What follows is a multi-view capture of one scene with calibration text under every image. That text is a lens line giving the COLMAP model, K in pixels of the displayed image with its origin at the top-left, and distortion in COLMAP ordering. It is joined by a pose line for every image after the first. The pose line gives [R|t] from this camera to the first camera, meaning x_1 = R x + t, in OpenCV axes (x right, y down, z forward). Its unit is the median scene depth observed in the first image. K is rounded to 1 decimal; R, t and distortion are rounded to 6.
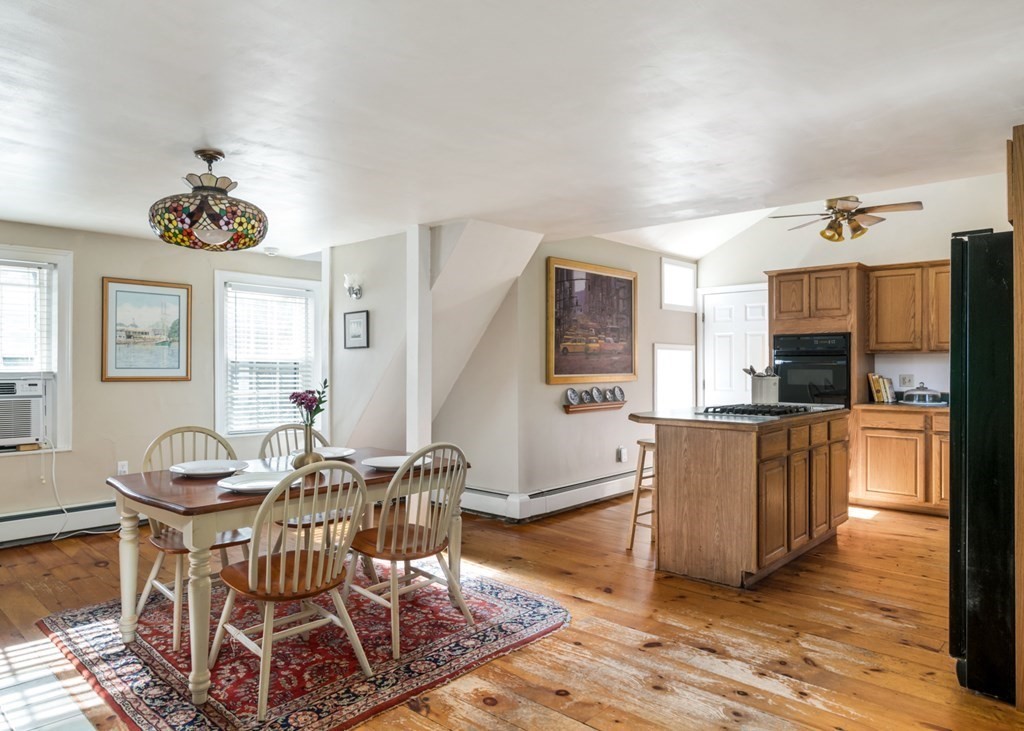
lens RADIAL K [[668.2, 0, 512.0], [0, 668.2, 365.5], [0, 0, 1]] dist [0.000657, 0.000047]
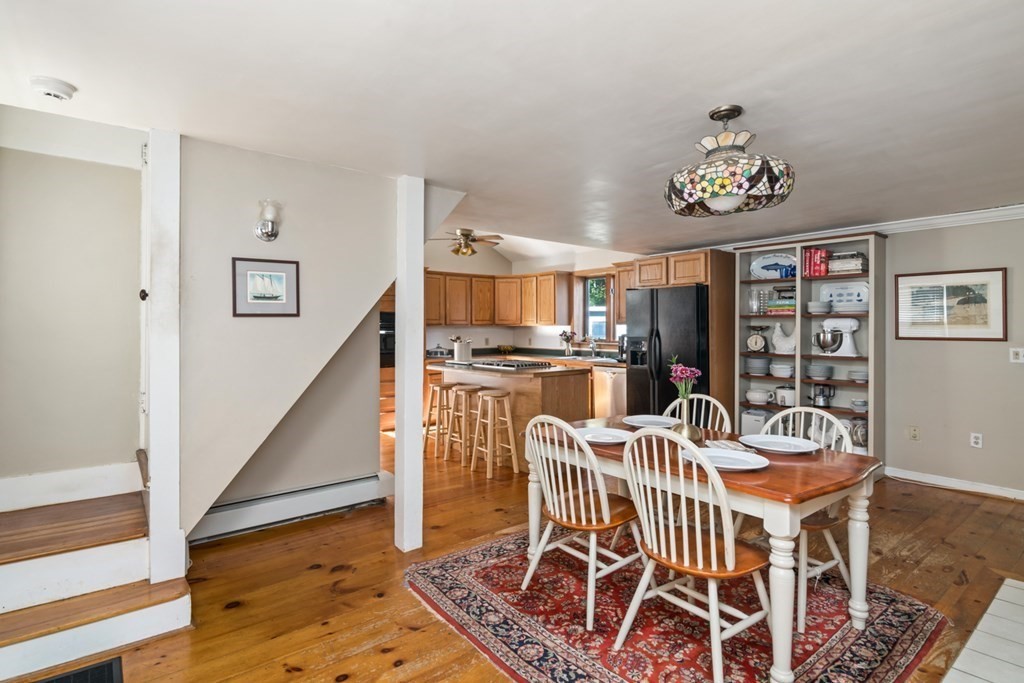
lens RADIAL K [[510.0, 0, 514.9], [0, 510.0, 326.4], [0, 0, 1]] dist [0.000384, -0.000011]
pose [[0.171170, 0.004558, 0.985231, -0.639405], [0.003819, 0.999979, -0.005289, -0.011391], [-0.985234, 0.004668, 0.171149, 0.627555]]
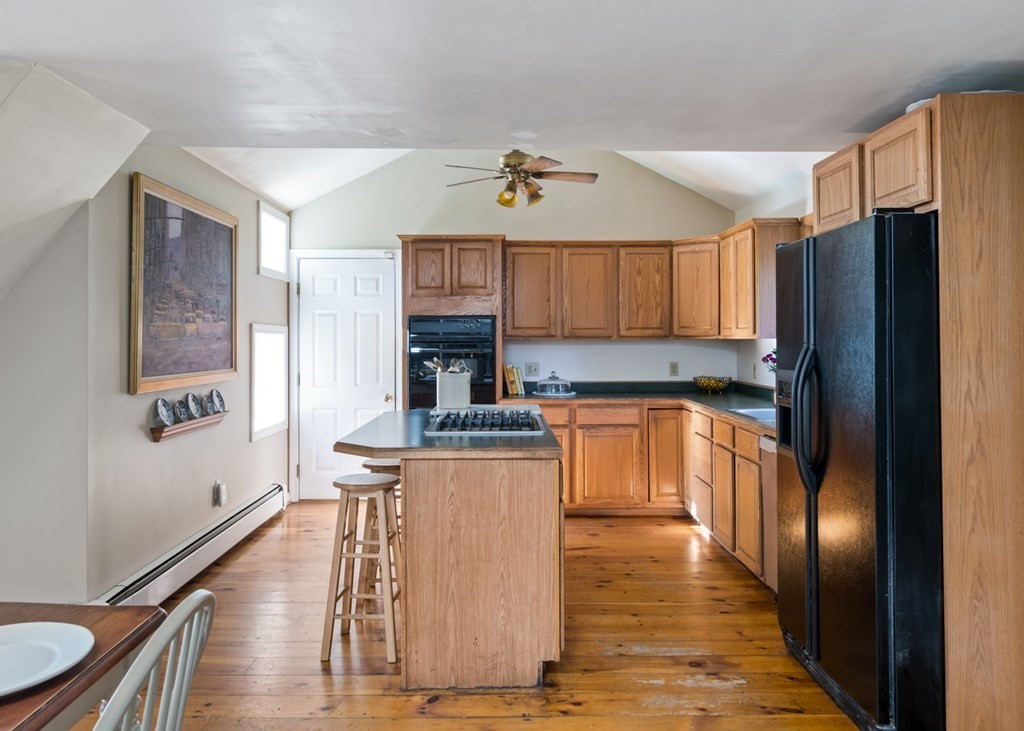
lens RADIAL K [[746.4, 0, 509.9], [0, 746.4, 332.4], [0, 0, 1]] dist [0.001185, -0.000672]
pose [[0.731740, 0.008404, 0.681533, -0.140879], [0.000877, 0.999912, -0.013272, -0.015890], [-0.681584, 0.010309, 0.731667, 0.303837]]
